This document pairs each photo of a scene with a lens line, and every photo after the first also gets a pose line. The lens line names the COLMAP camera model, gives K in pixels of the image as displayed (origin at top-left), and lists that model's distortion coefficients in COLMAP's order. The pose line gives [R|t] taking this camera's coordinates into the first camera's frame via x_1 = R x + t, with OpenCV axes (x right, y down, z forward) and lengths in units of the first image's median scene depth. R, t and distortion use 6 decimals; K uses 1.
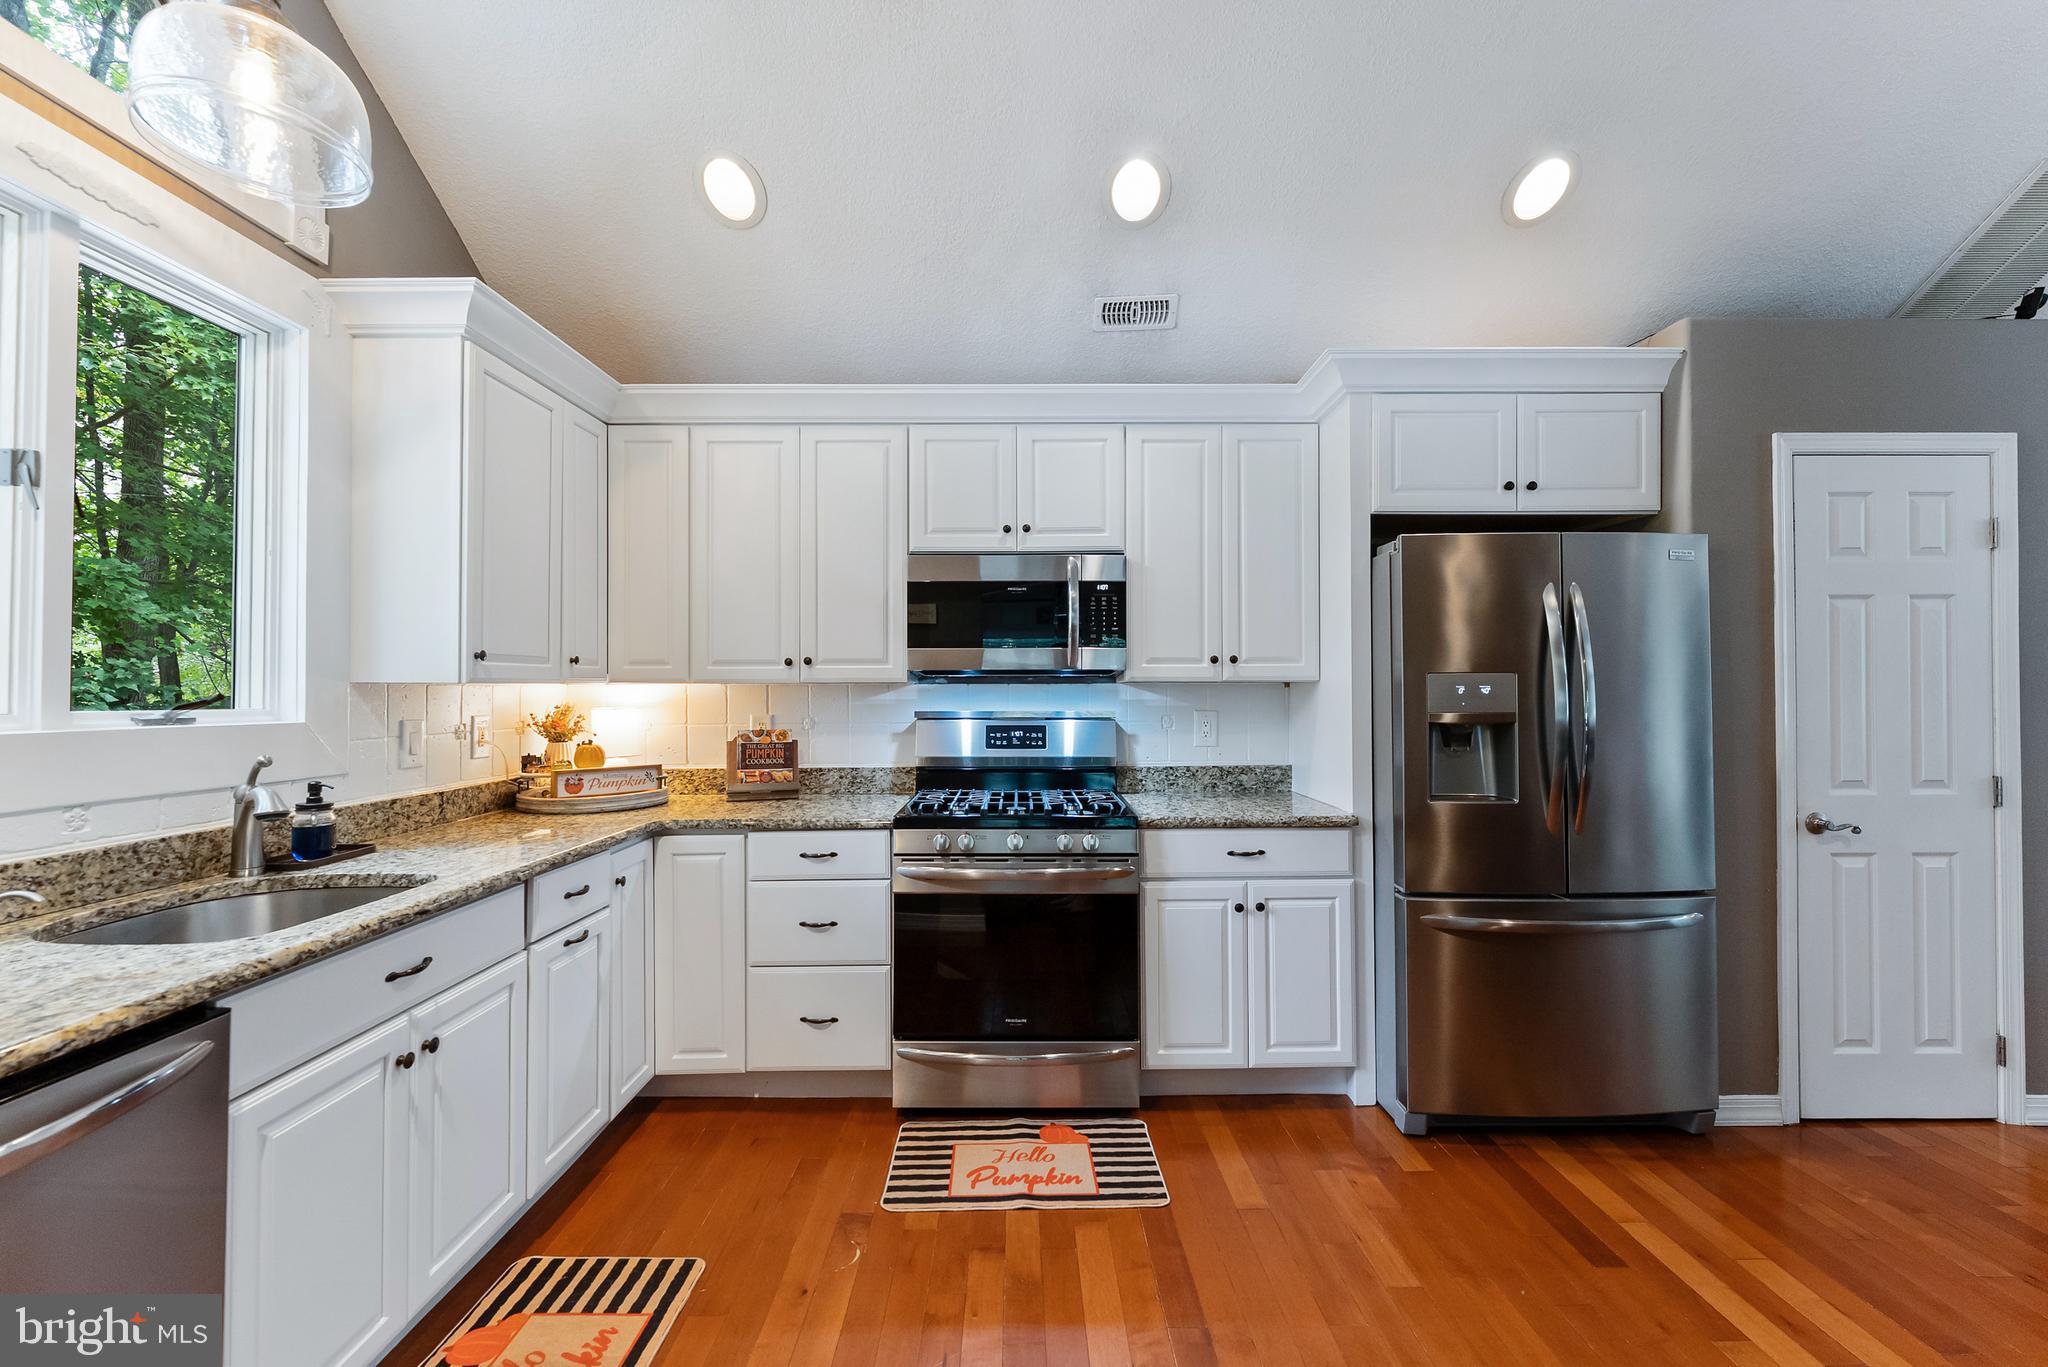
lens RADIAL K [[845.9, 0, 1020.6], [0, 845.9, 682.5], [0, 0, 1]] dist [0.001090, -0.000516]
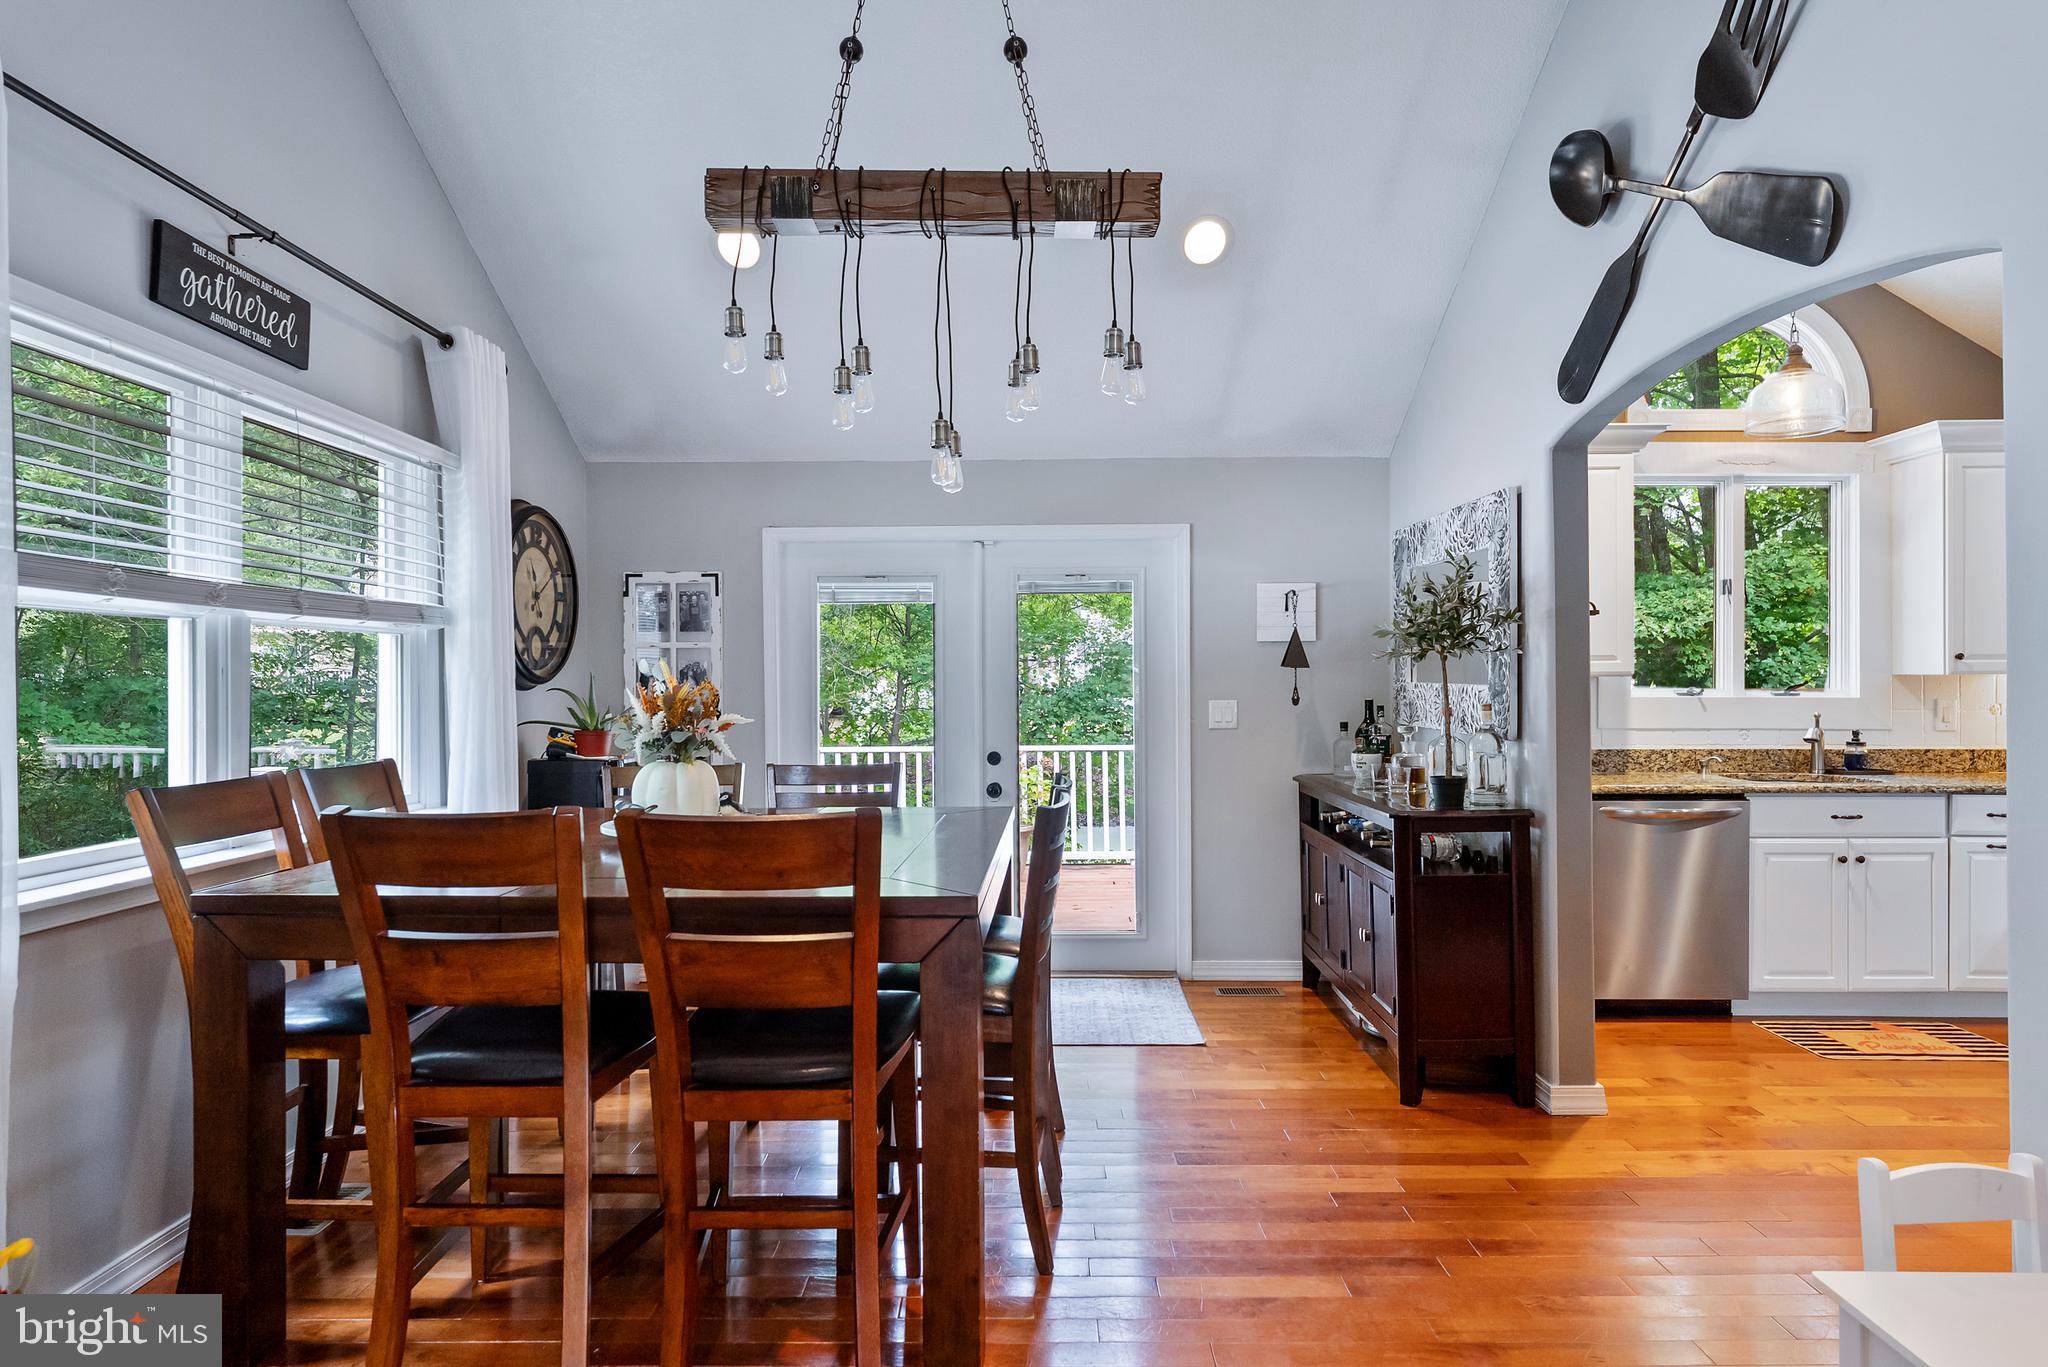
lens RADIAL K [[1165.3, 0, 1031.0], [0, 1165.3, 679.4], [0, 0, 1]] dist [0.000608, 0.001672]
pose [[0.002677, 0.000315, -0.999996, 1.472241], [0.011134, 0.999938, 0.000345, -0.009706], [0.999934, -0.011135, 0.002673, -0.683322]]
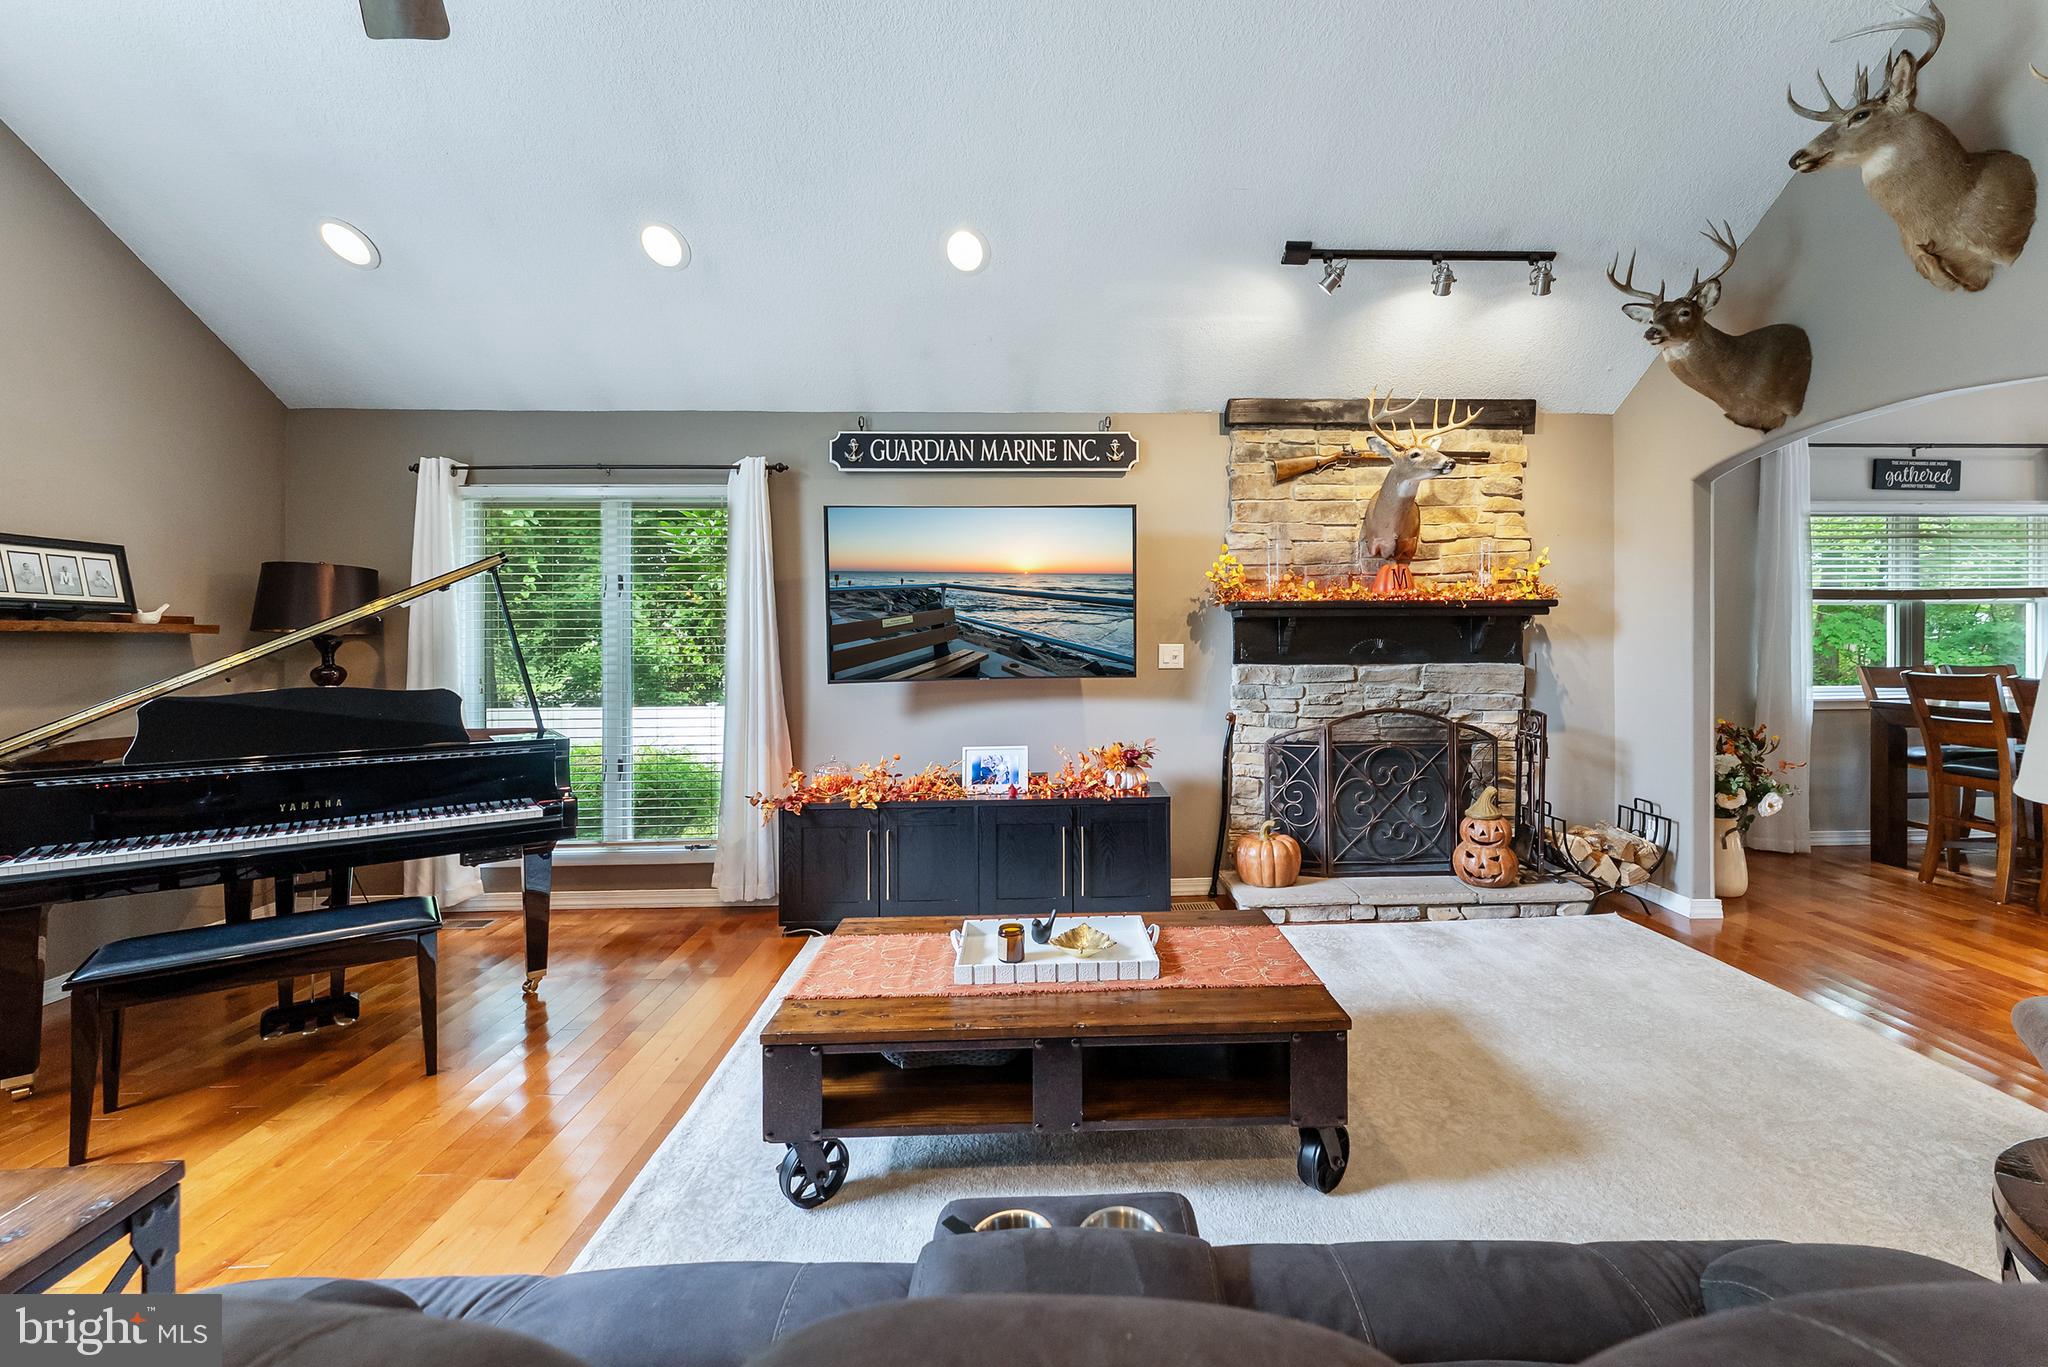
lens RADIAL K [[845.9, 0, 1072.1], [0, 845.9, 655.7], [0, 0, 1]] dist [0.001090, -0.000516]
pose [[-0.999126, 0.014341, -0.039252, 2.601585], [0.014071, 0.999875, 0.007141, 0.005740], [0.039349, 0.006582, -0.999204, 0.697031]]
